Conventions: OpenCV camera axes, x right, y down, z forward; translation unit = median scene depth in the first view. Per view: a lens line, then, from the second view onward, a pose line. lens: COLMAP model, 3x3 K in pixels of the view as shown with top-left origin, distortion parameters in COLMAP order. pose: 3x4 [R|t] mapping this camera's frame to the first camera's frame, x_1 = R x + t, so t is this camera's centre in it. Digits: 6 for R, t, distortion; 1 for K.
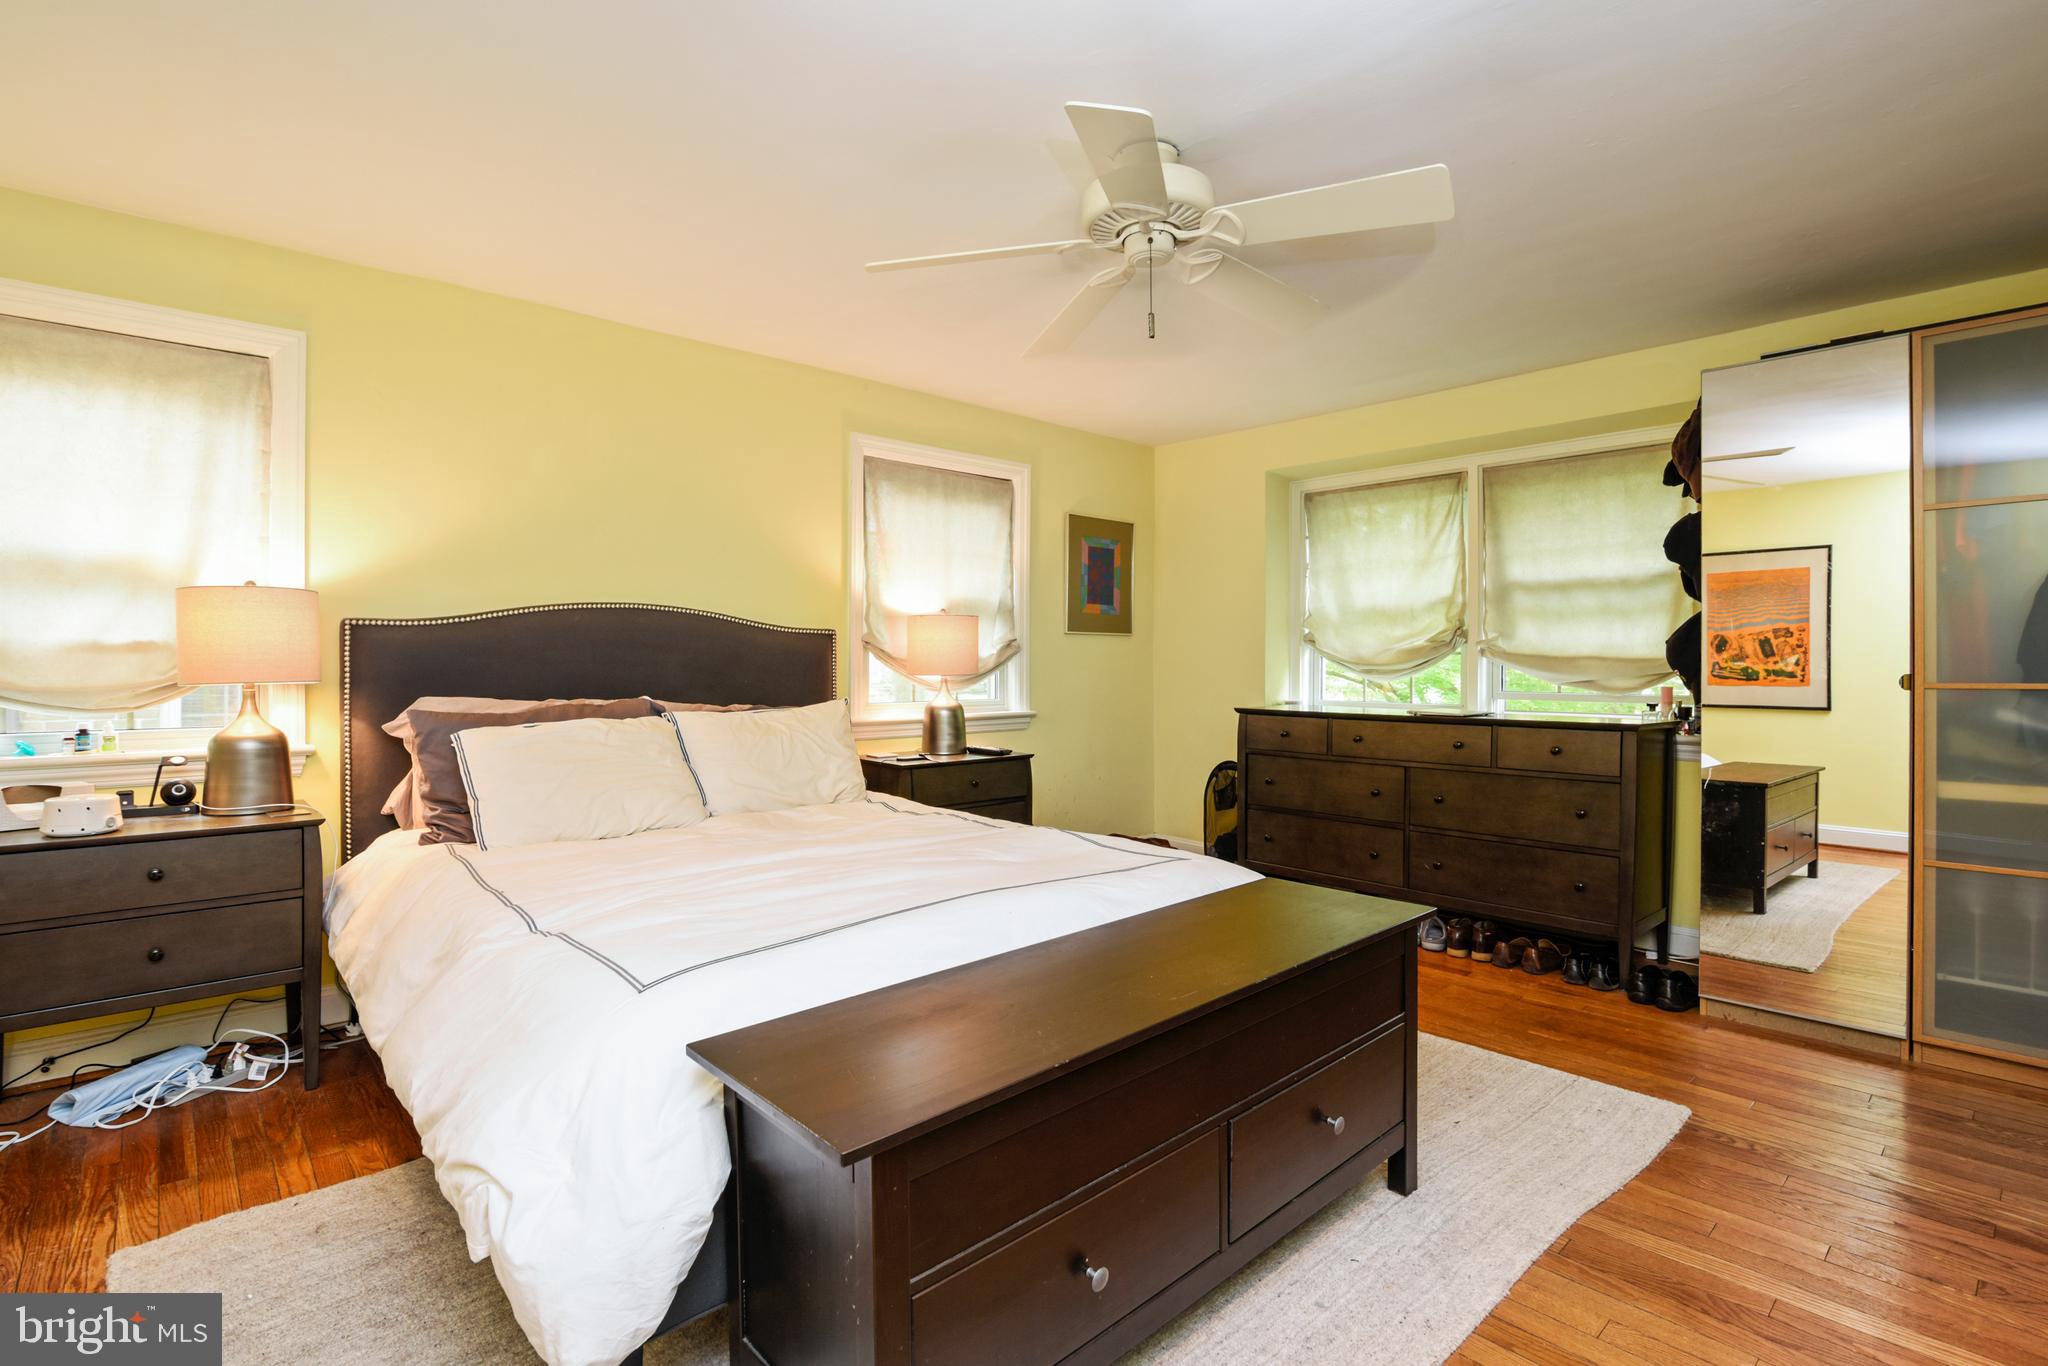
lens RADIAL K [[963.5, 0, 1051.6], [0, 963.5, 656.3], [0, 0, 1]] dist [-0.018798, -0.000061]
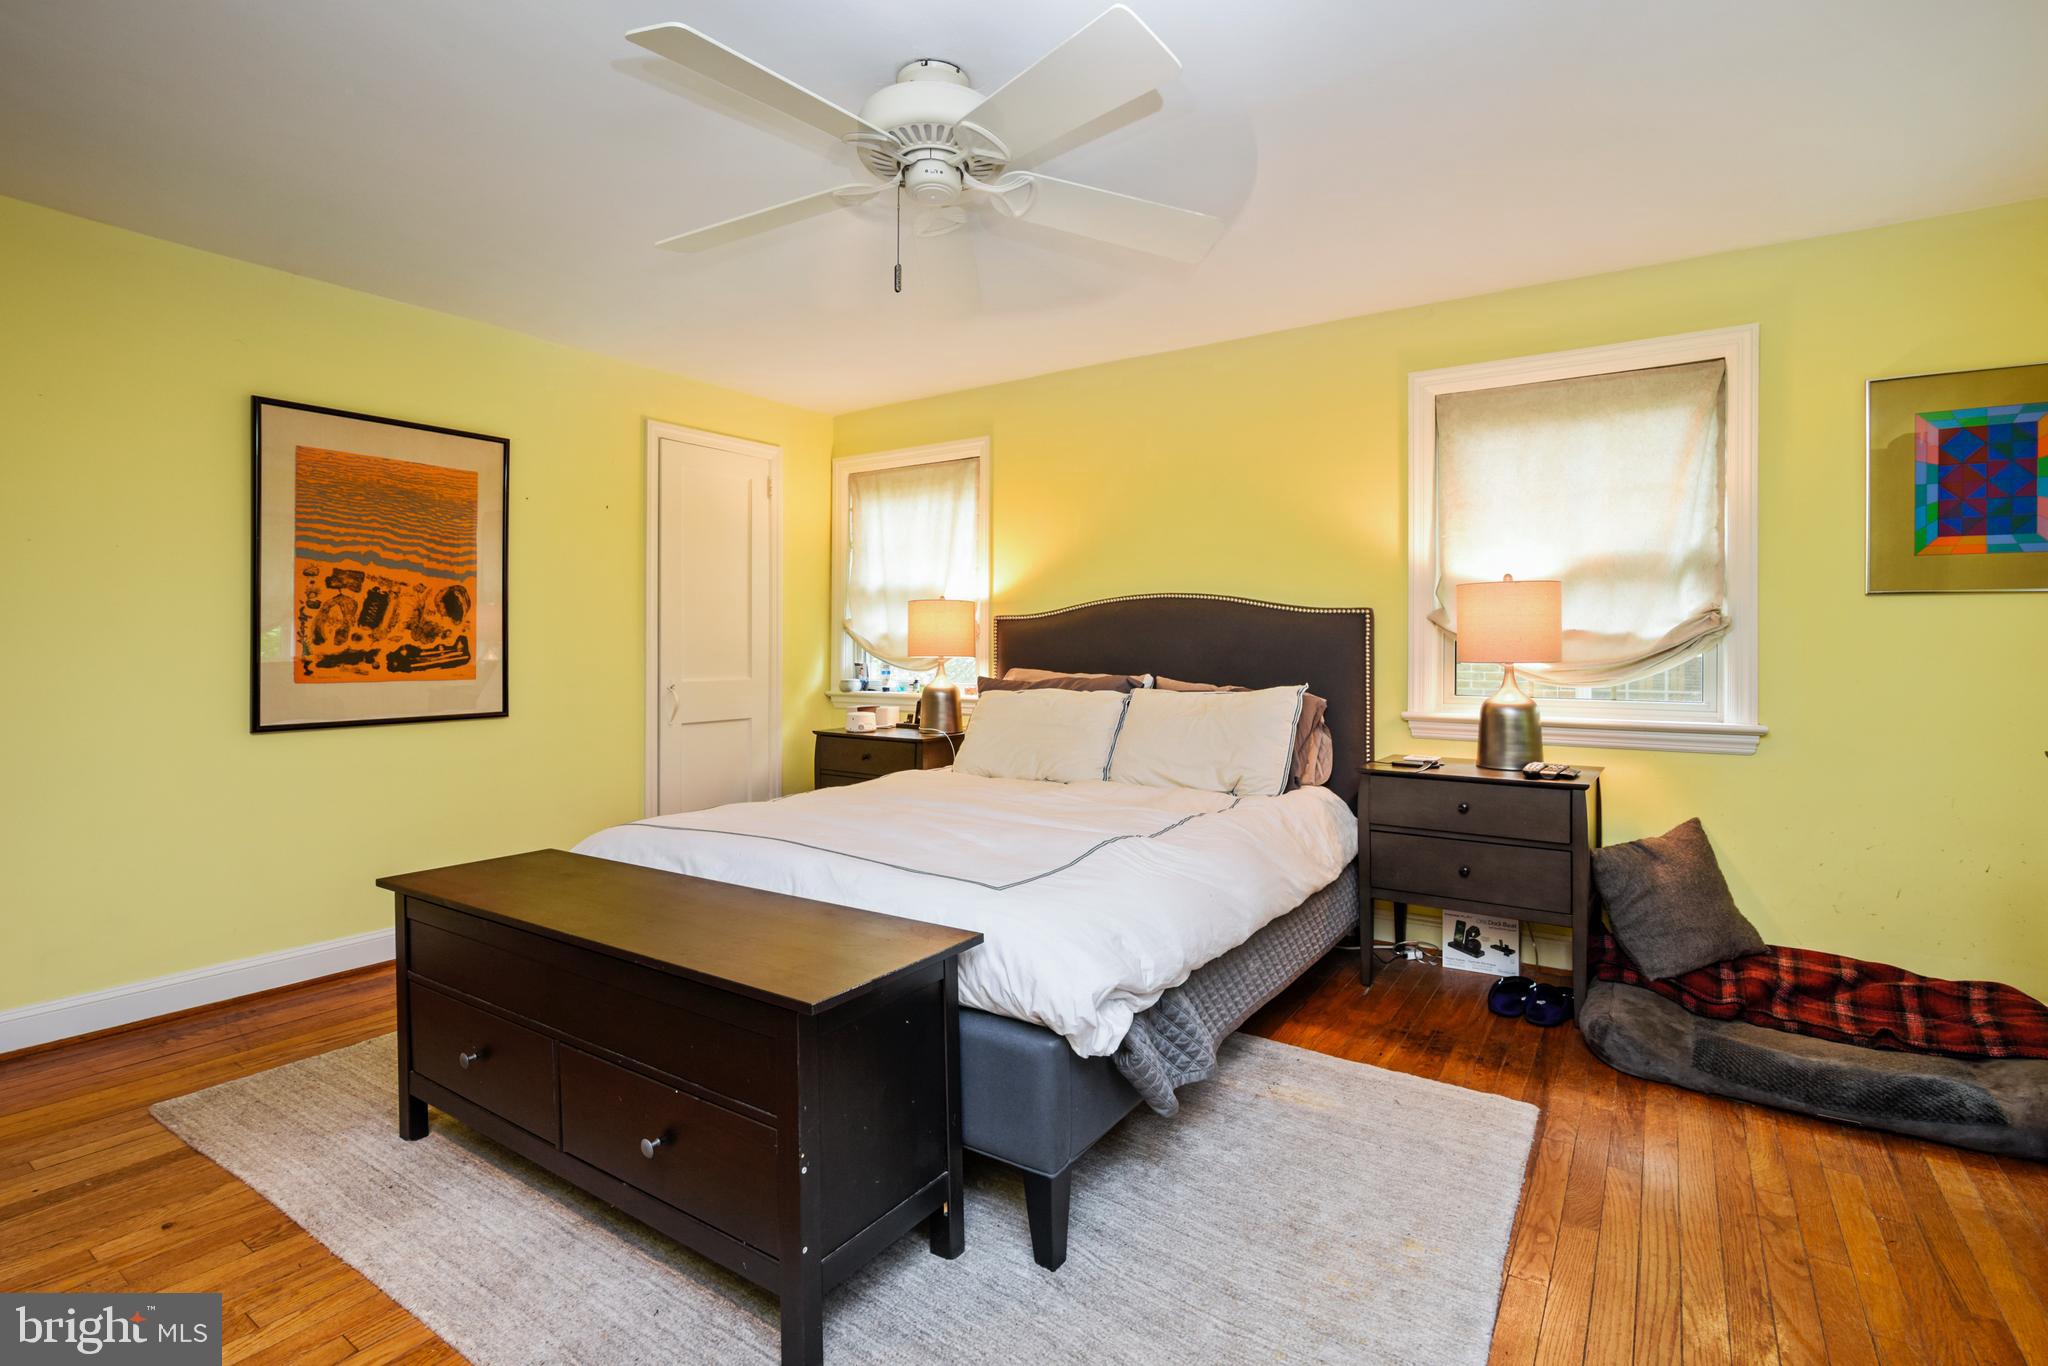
lens RADIAL K [[963.5, 0, 1033.7], [0, 963.5, 652.0], [0, 0, 1]] dist [-0.018798, -0.000061]
pose [[0.232809, 0.004468, -0.972512, 0.518179], [0.002656, 0.999983, 0.005230, 0.006635], [0.972519, -0.003800, 0.232793, 0.462589]]
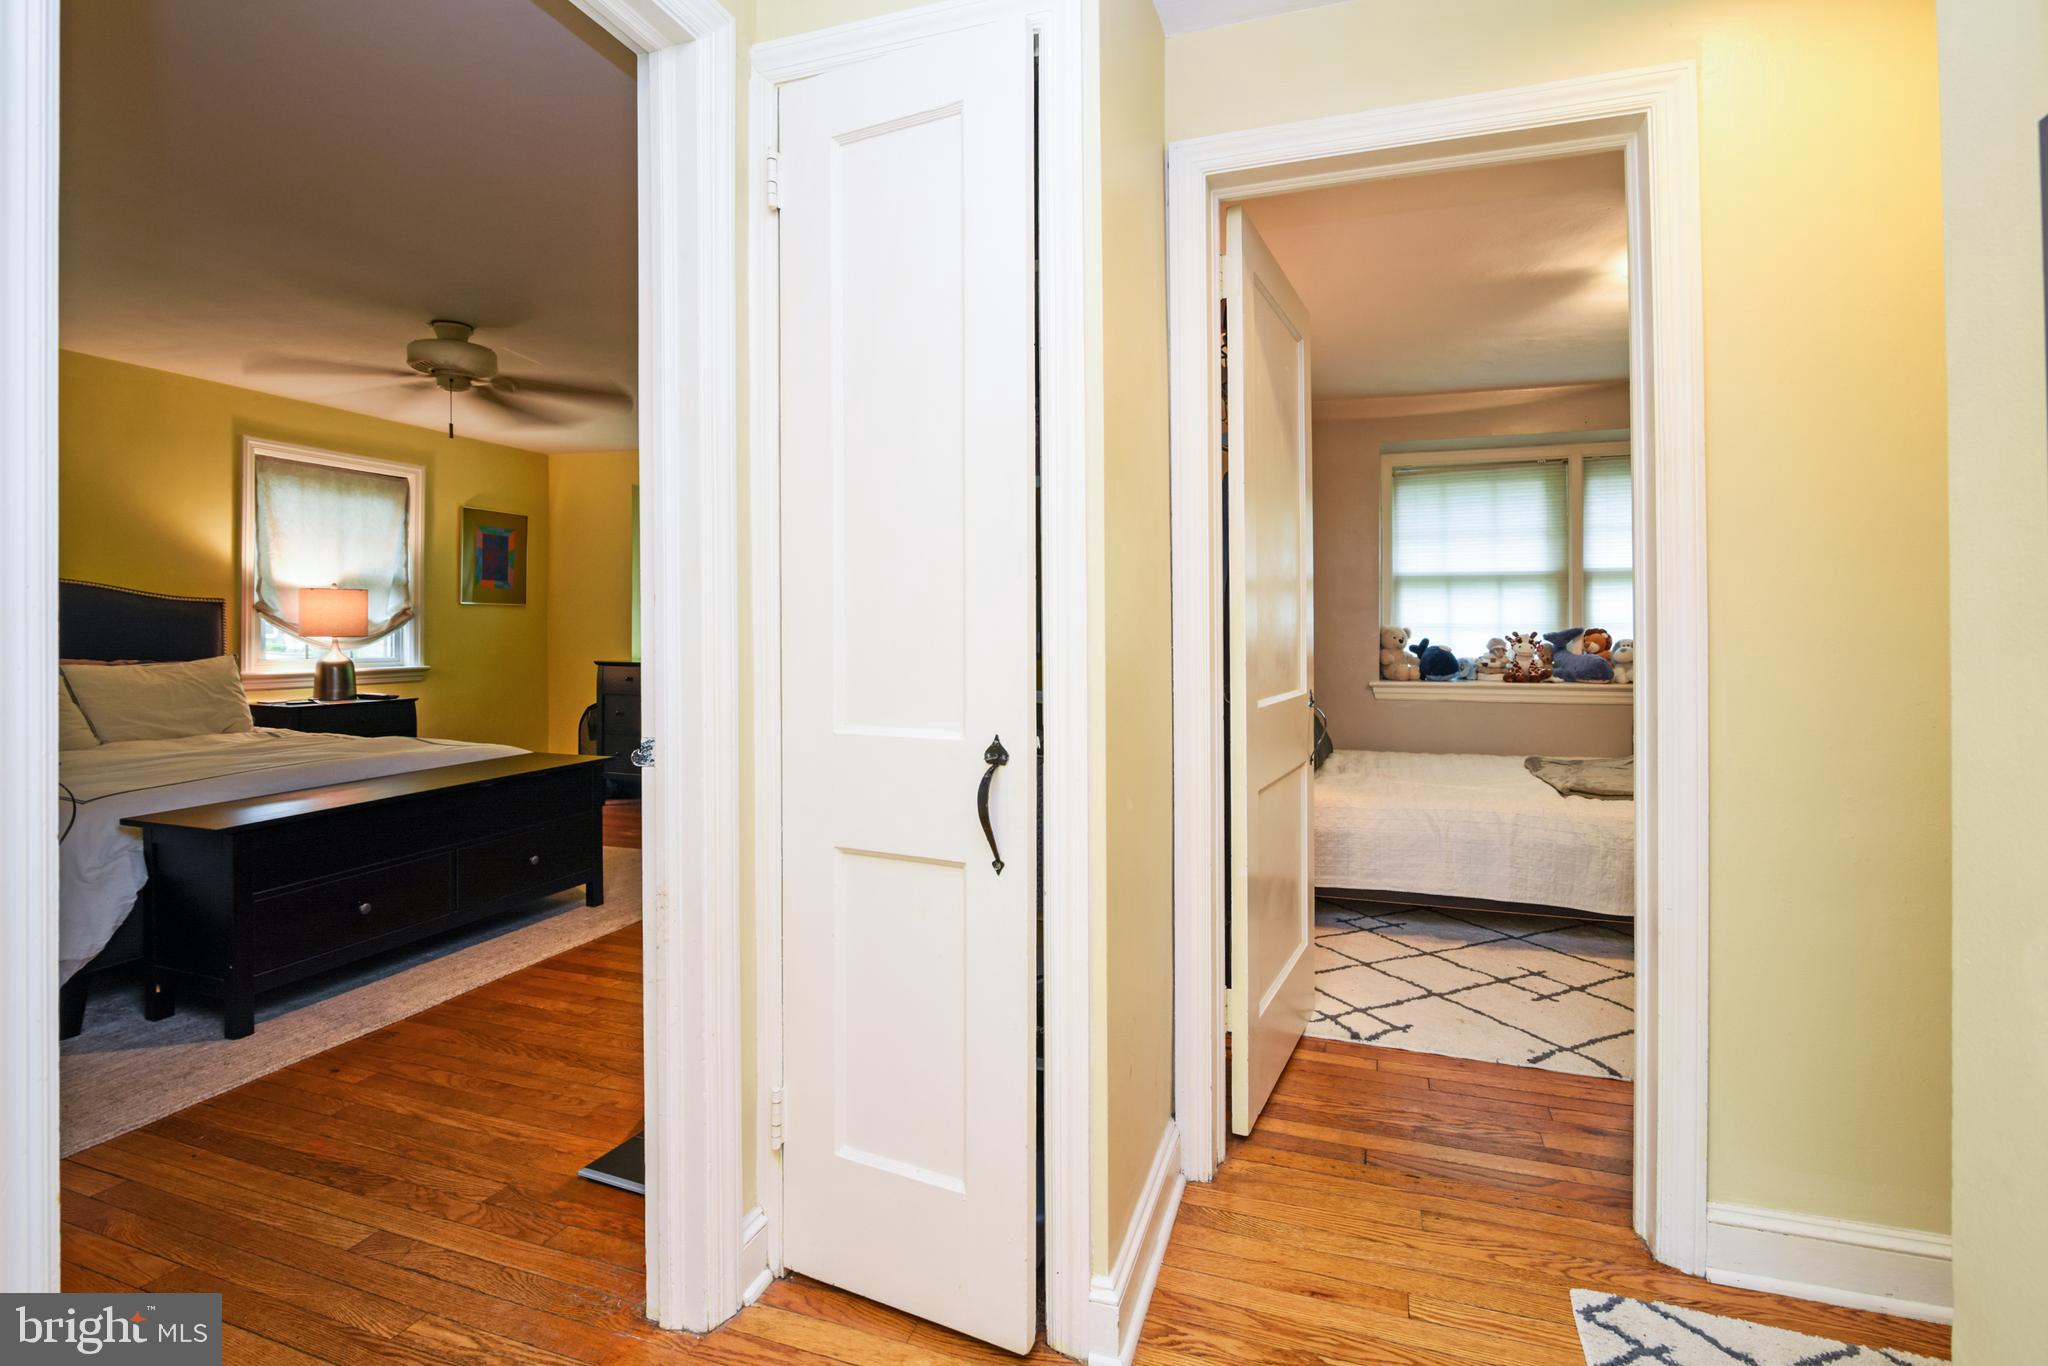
lens RADIAL K [[963.5, 0, 1037.7], [0, 963.5, 632.0], [0, 0, 1]] dist [-0.018798, -0.000061]
pose [[0.887998, 0.002196, 0.459842, 0.126387], [-0.005186, 0.999973, 0.005240, 0.002389], [-0.459818, -0.007038, 0.887985, -0.502074]]
